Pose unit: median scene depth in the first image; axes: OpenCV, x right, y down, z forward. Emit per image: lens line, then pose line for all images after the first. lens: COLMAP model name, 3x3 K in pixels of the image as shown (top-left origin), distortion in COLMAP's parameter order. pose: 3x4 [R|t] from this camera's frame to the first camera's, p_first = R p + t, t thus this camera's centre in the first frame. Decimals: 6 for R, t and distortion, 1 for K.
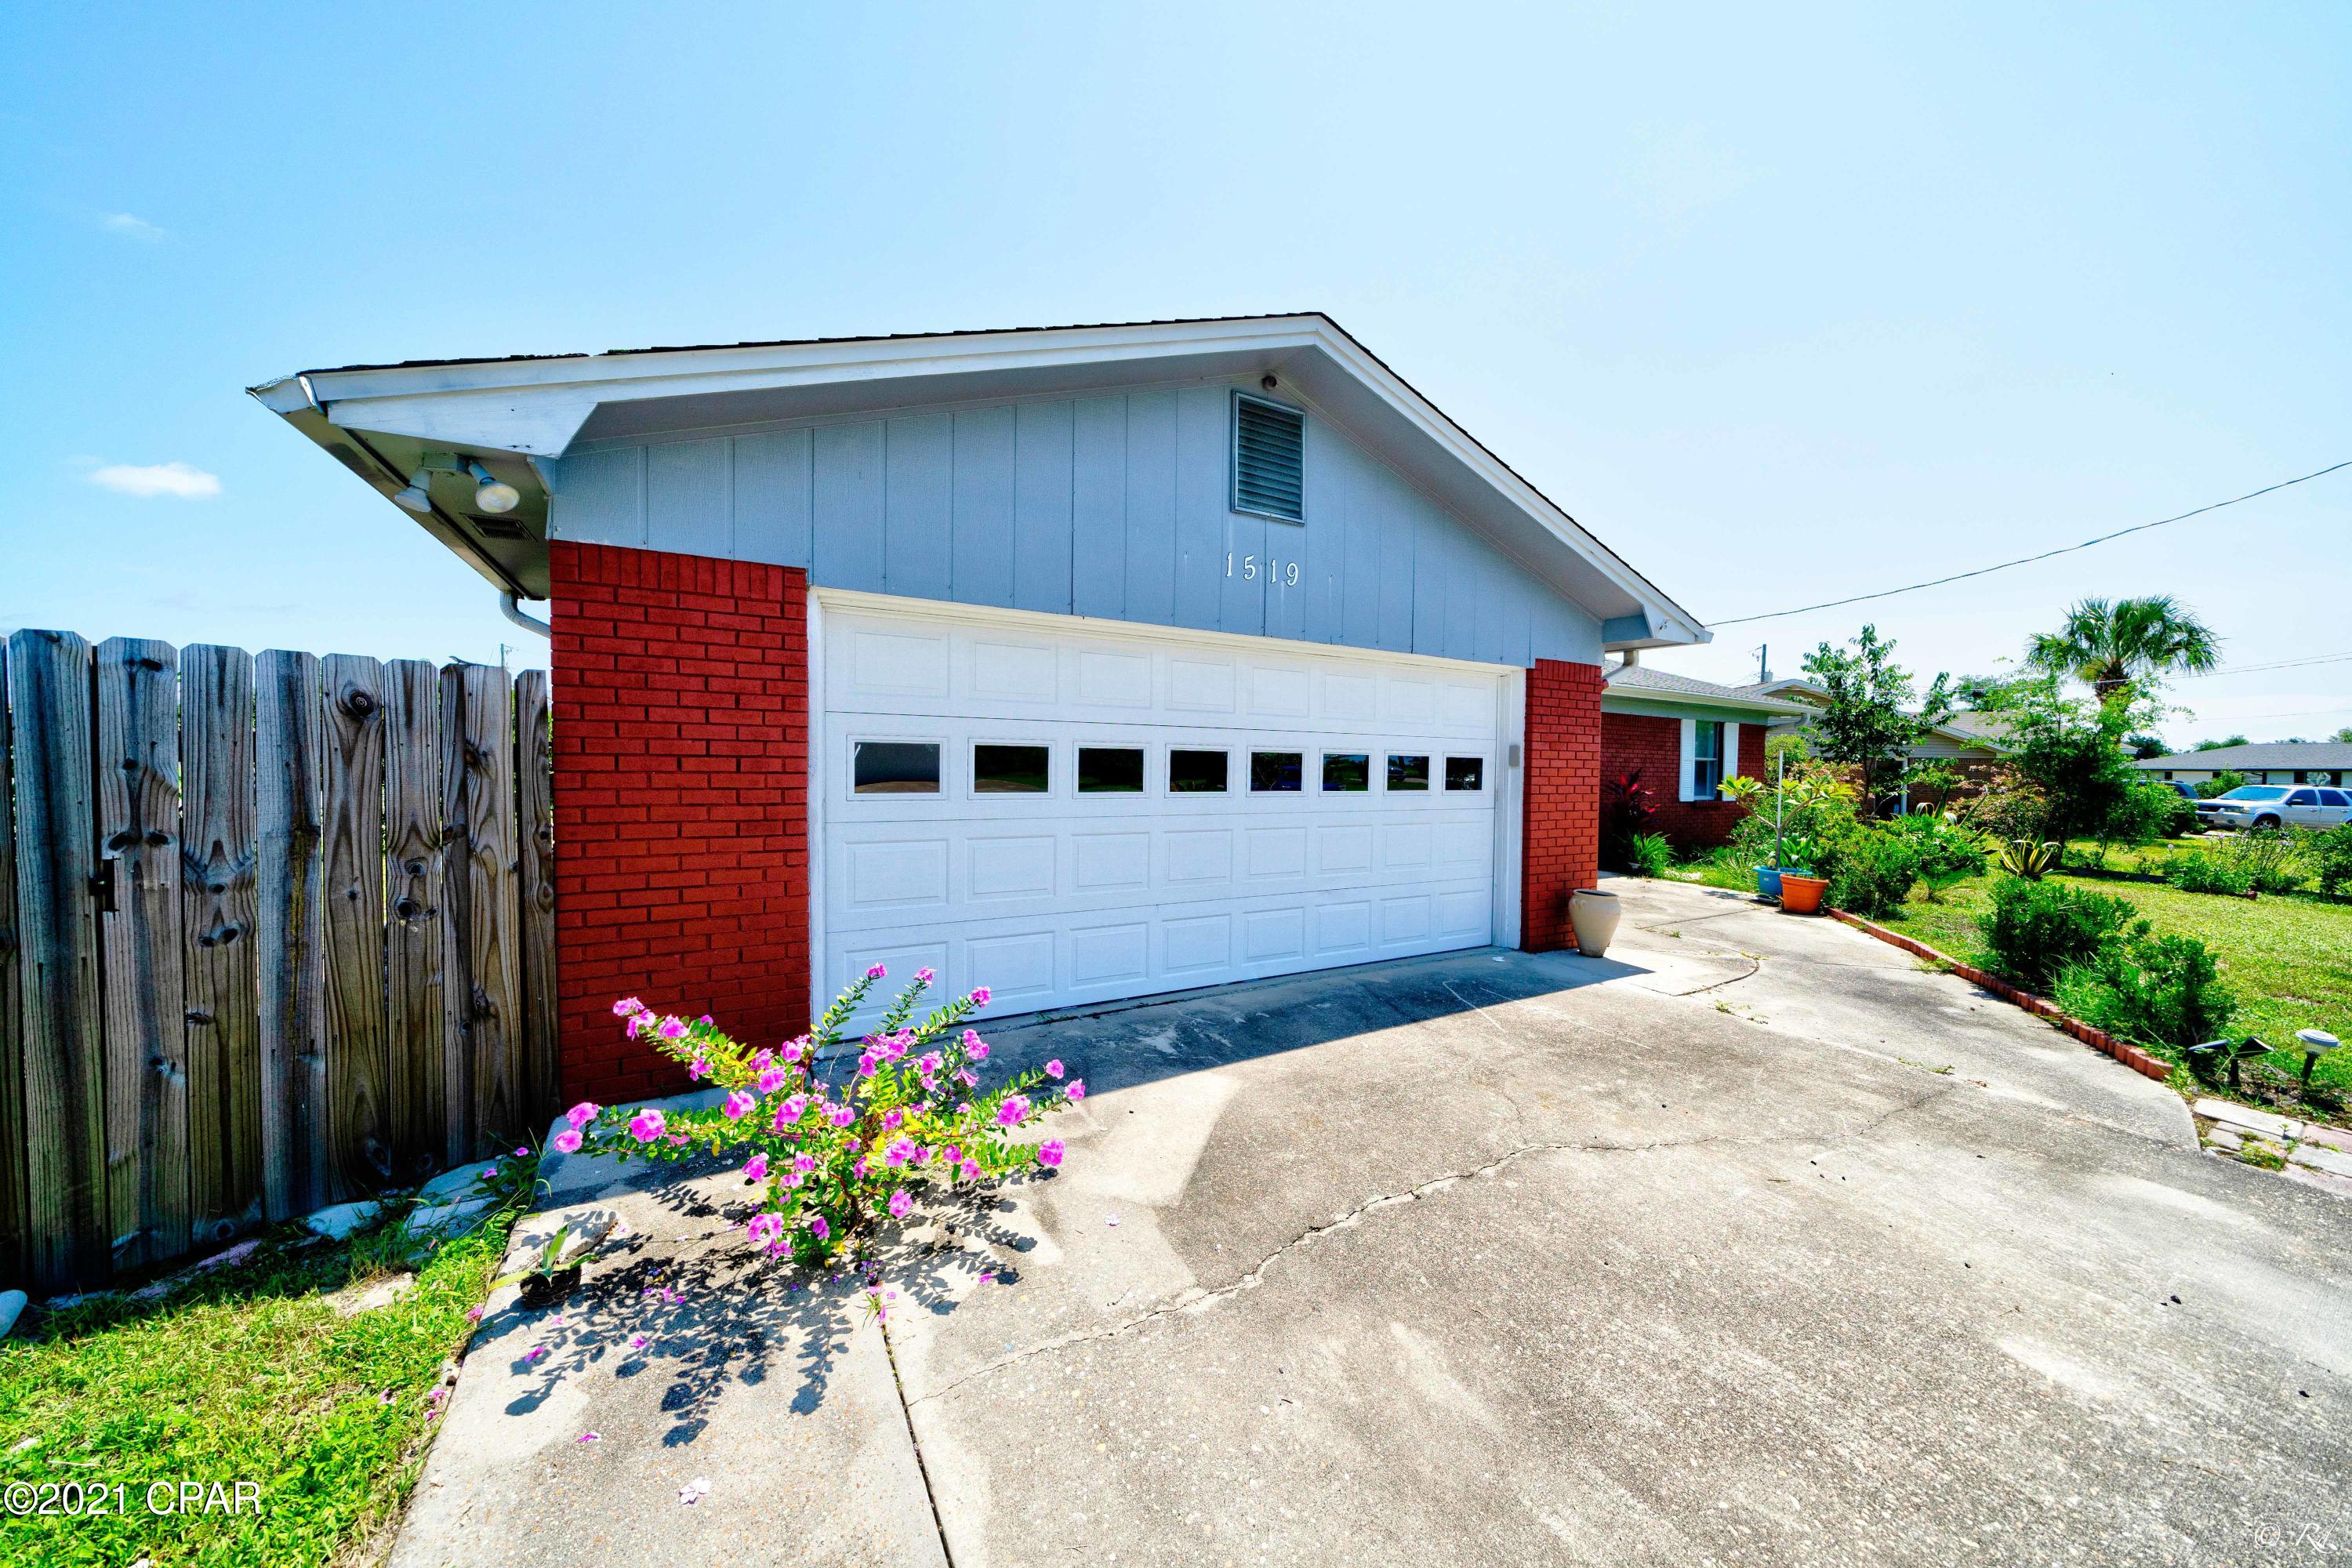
lens RADIAL K [[803.1, 0, 1176.0], [0, 803.1, 784.0], [0, 0, 1]] dist [-0.001187, 0.000239]
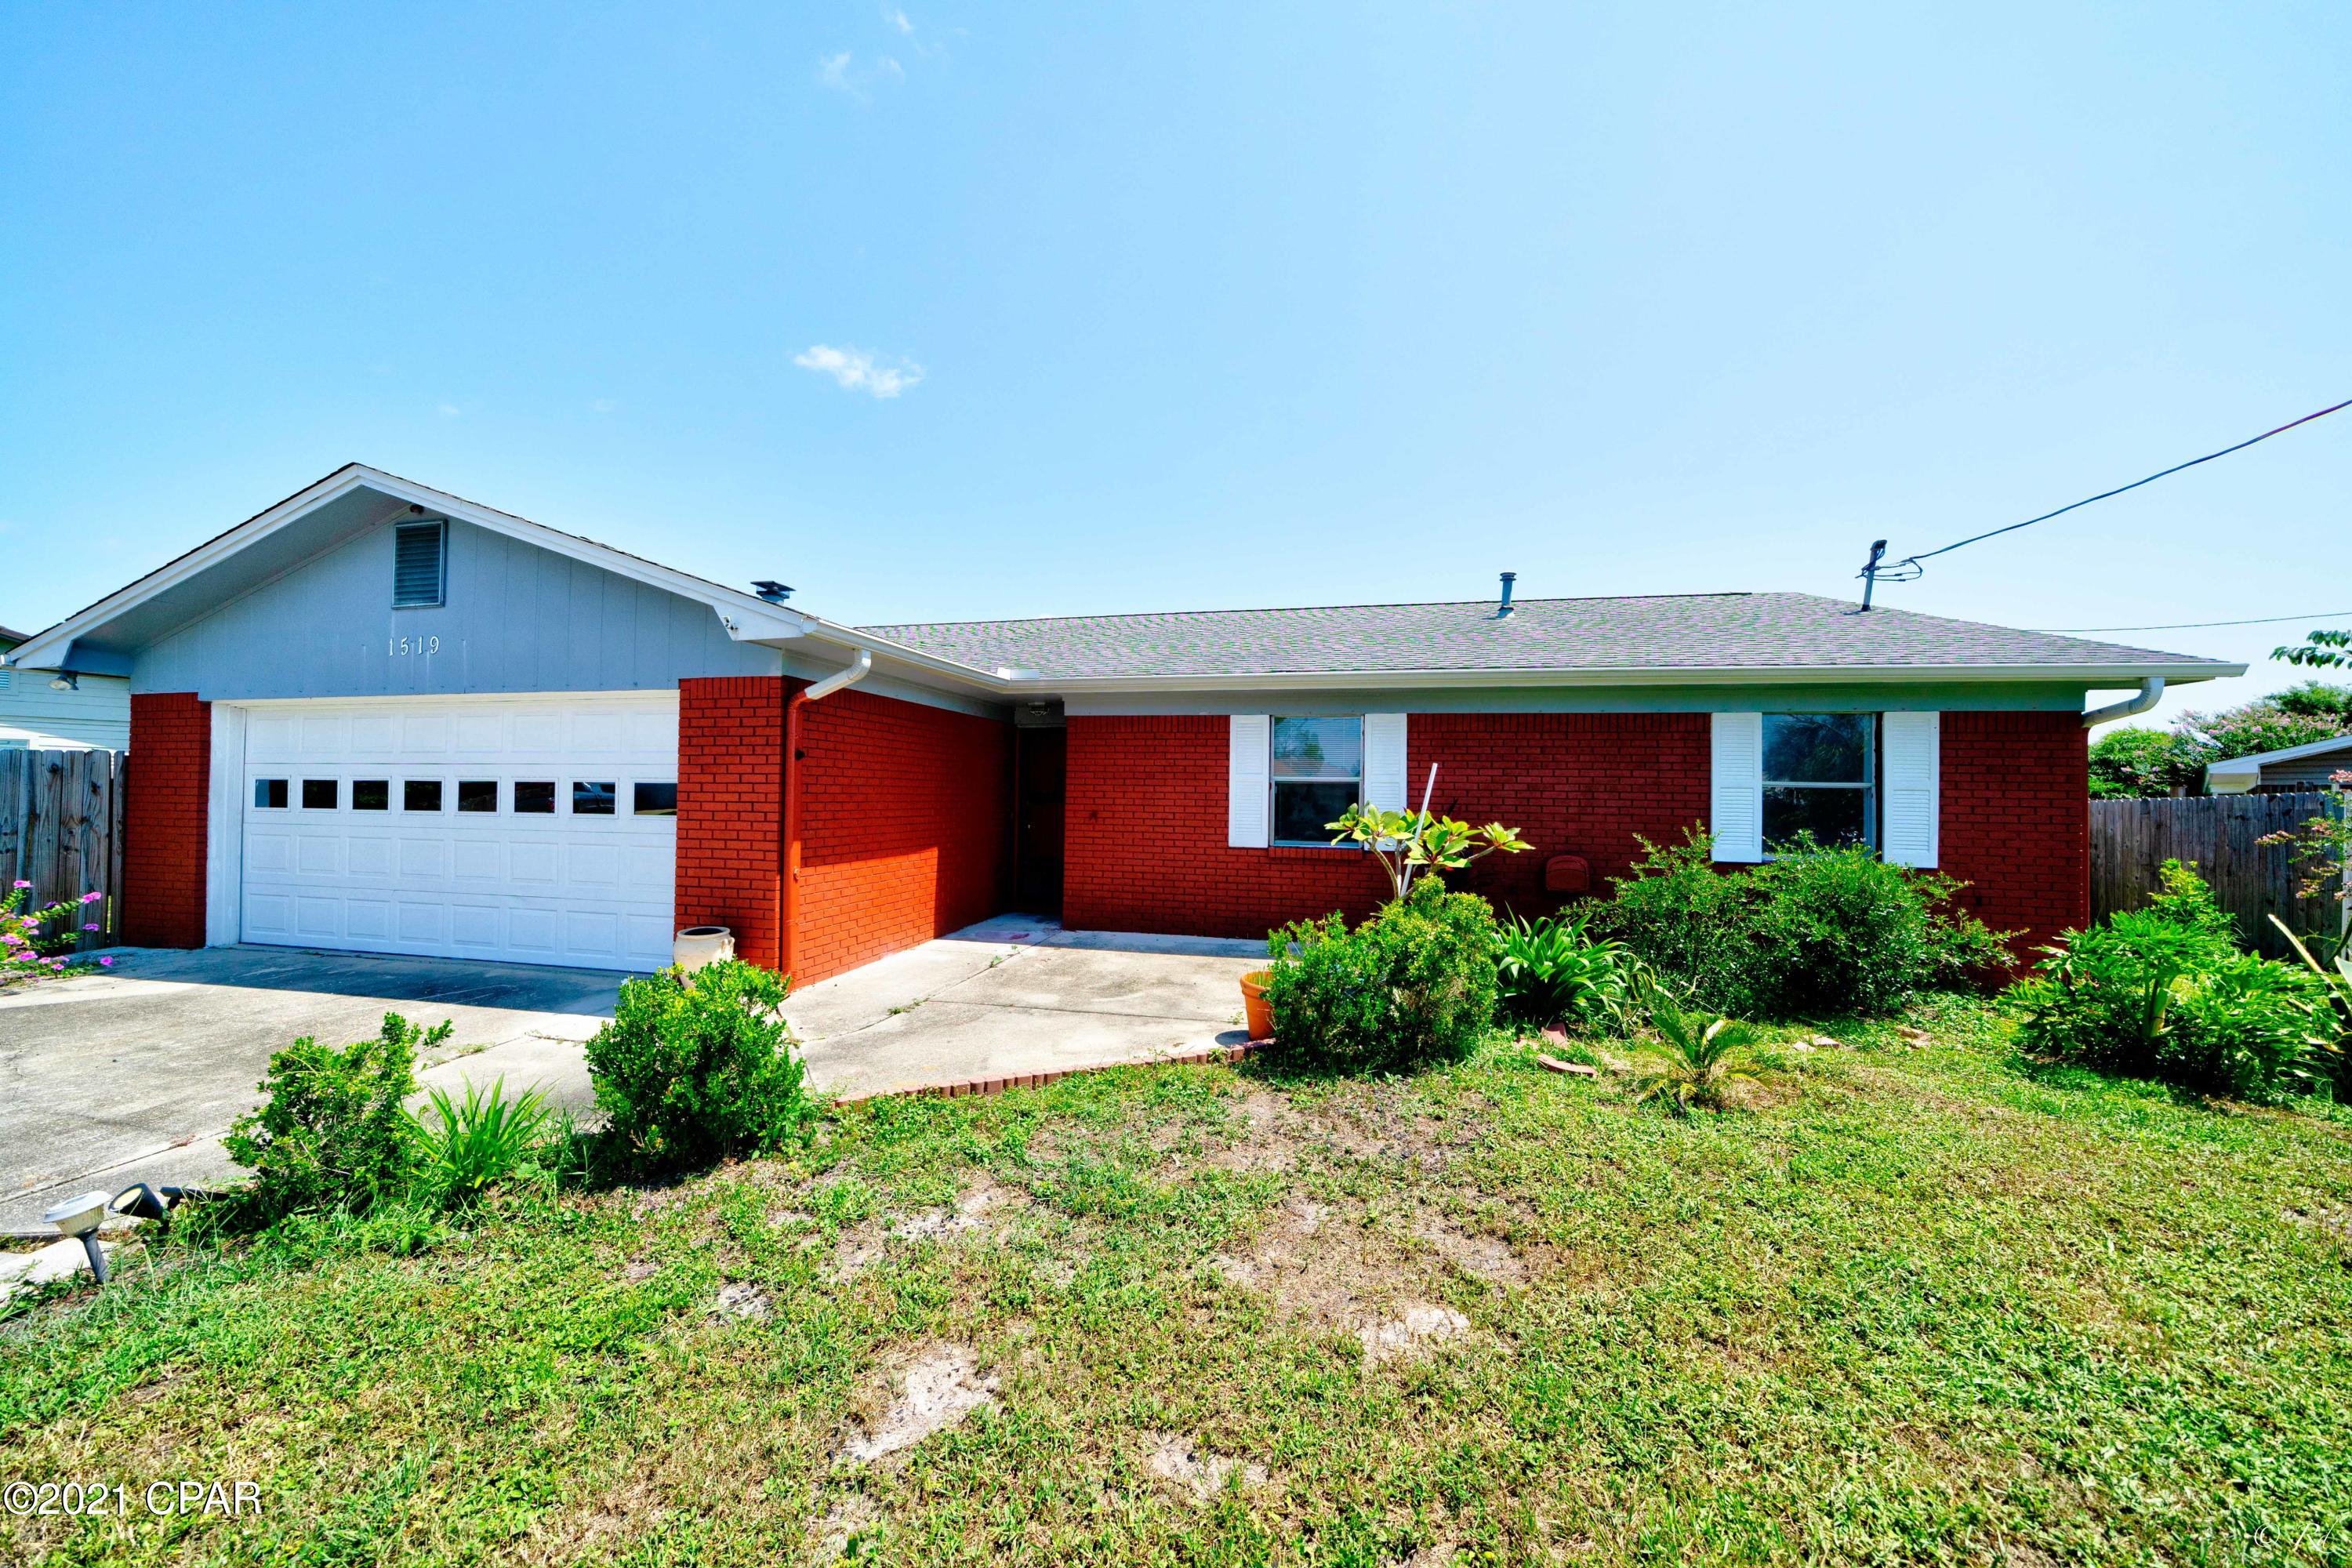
lens RADIAL K [[809.6, 0, 1176.0], [0, 809.6, 784.0], [0, 0, 1]] dist [0.001424, 0.000183]
pose [[0.727240, -0.017596, -0.686158, 2.447274], [-0.018865, 0.998781, -0.045608, 0.003595], [0.686124, 0.046113, 0.726021, 1.114382]]
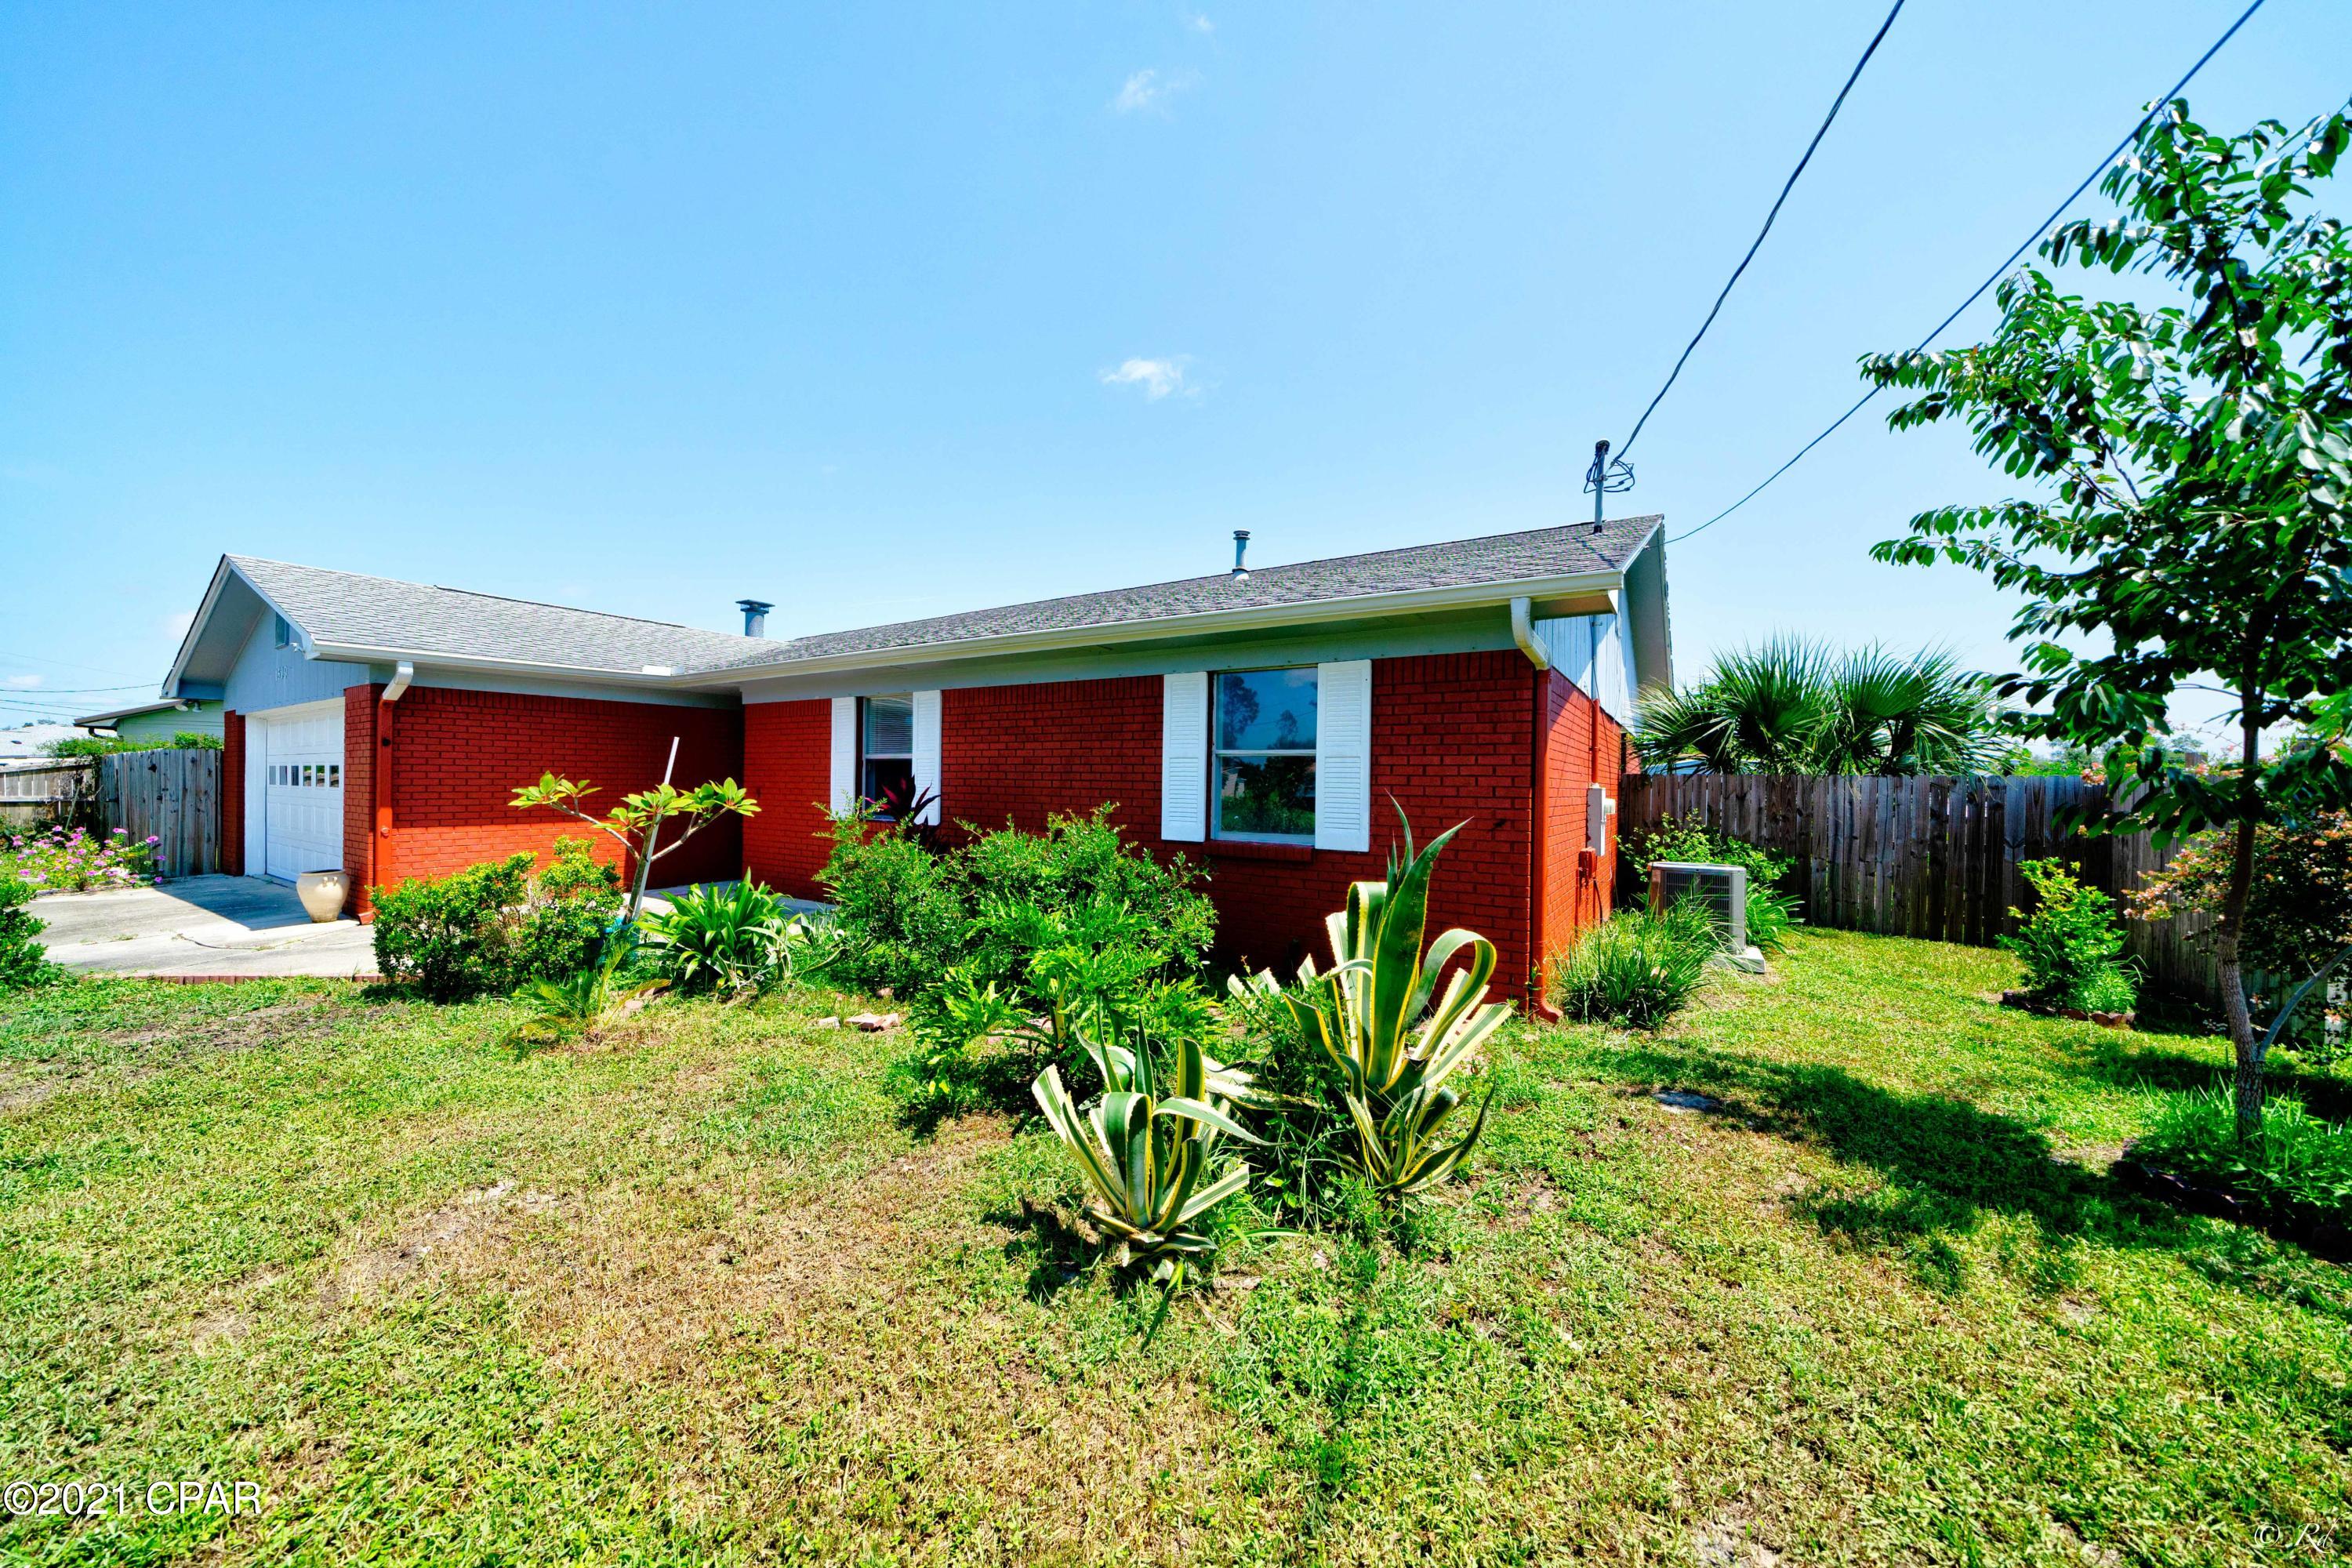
lens RADIAL K [[809.8, 0, 1173.1], [0, 809.8, 774.3], [0, 0, 1]] dist [-0.001892, 0.000037]
pose [[0.455223, -0.013783, -0.890271, 3.578002], [-0.022338, 0.999389, -0.026894, -0.017027], [0.890097, 0.032129, 0.454637, 2.561261]]
